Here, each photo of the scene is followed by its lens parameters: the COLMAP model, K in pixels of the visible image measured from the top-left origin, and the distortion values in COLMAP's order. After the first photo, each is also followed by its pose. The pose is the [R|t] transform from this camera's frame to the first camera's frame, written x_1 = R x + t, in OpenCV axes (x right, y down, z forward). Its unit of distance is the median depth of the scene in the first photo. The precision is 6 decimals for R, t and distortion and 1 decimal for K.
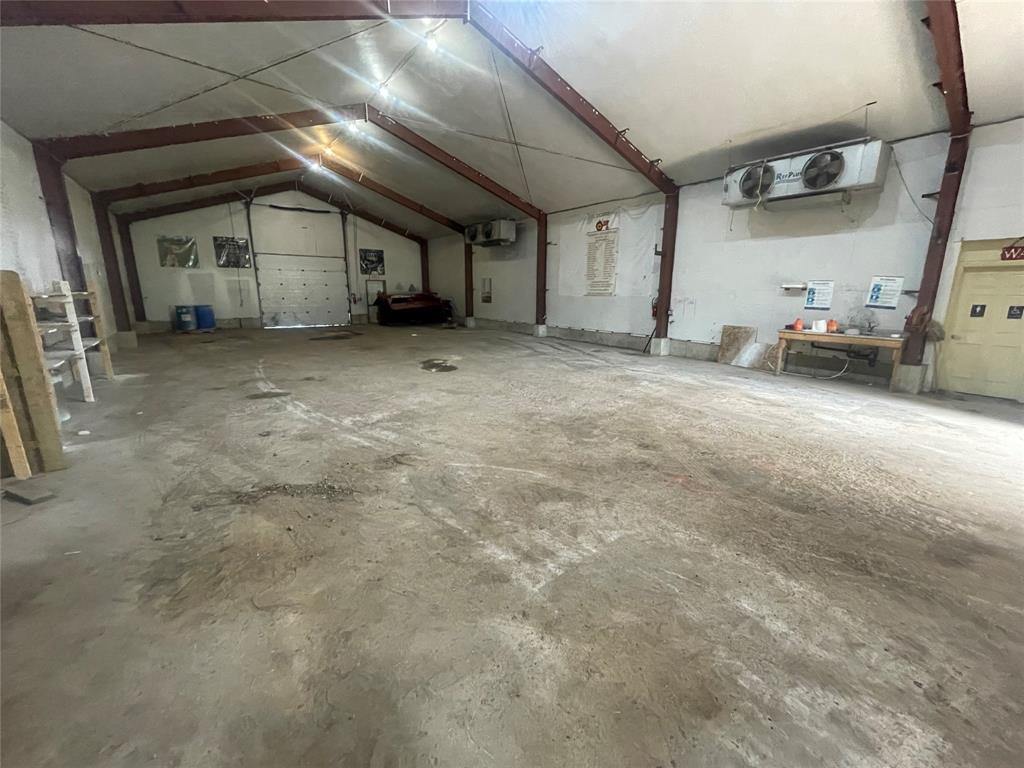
lens RADIAL K [[416.5, 0, 514.7], [0, 416.5, 388.8], [0, 0, 1]] dist [-0.003832, 0.000222]
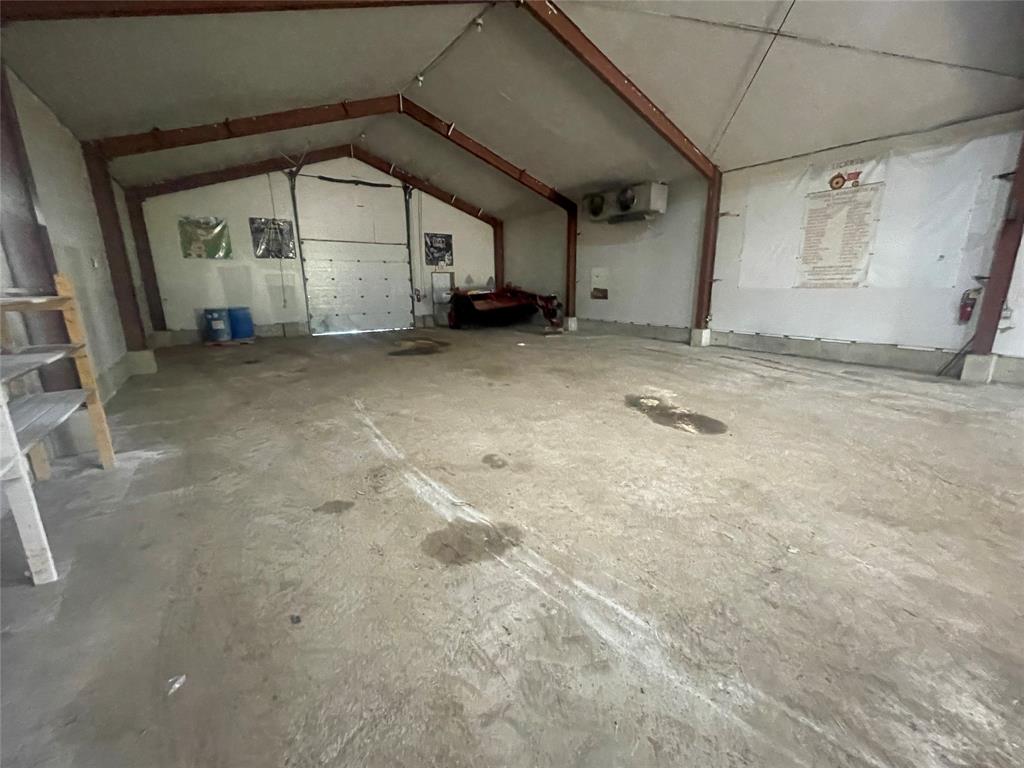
lens RADIAL K [[416.5, 0, 512.1], [0, 416.5, 386.6], [0, 0, 1]] dist [-0.003832, 0.000222]
pose [[0.999598, -0.009164, -0.026842, -0.226712], [0.009471, 0.999891, 0.011316, -0.059765], [0.026736, -0.011566, 0.999576, 0.246447]]
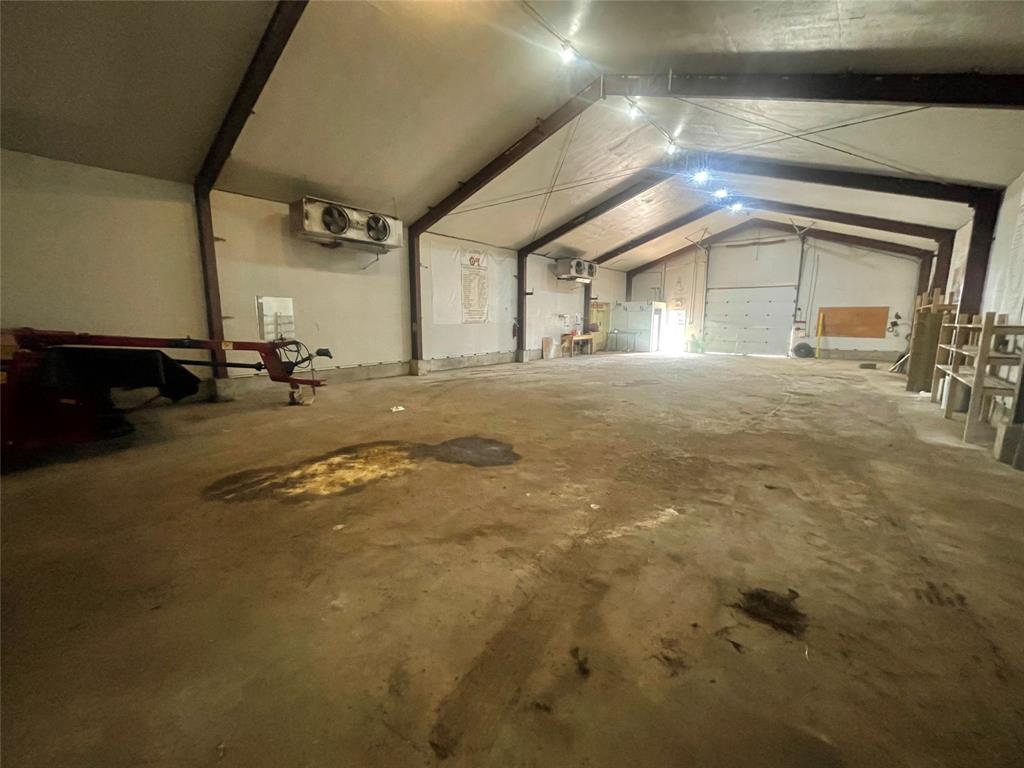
lens RADIAL K [[416.5, 0, 515.3], [0, 416.5, 382.8], [0, 0, 1]] dist [-0.003832, 0.000222]
pose [[-0.225040, -0.163184, 0.960587, -0.714165], [0.216379, 0.952888, 0.212567, -0.223322], [-0.950020, 0.255687, -0.179128, 0.891464]]
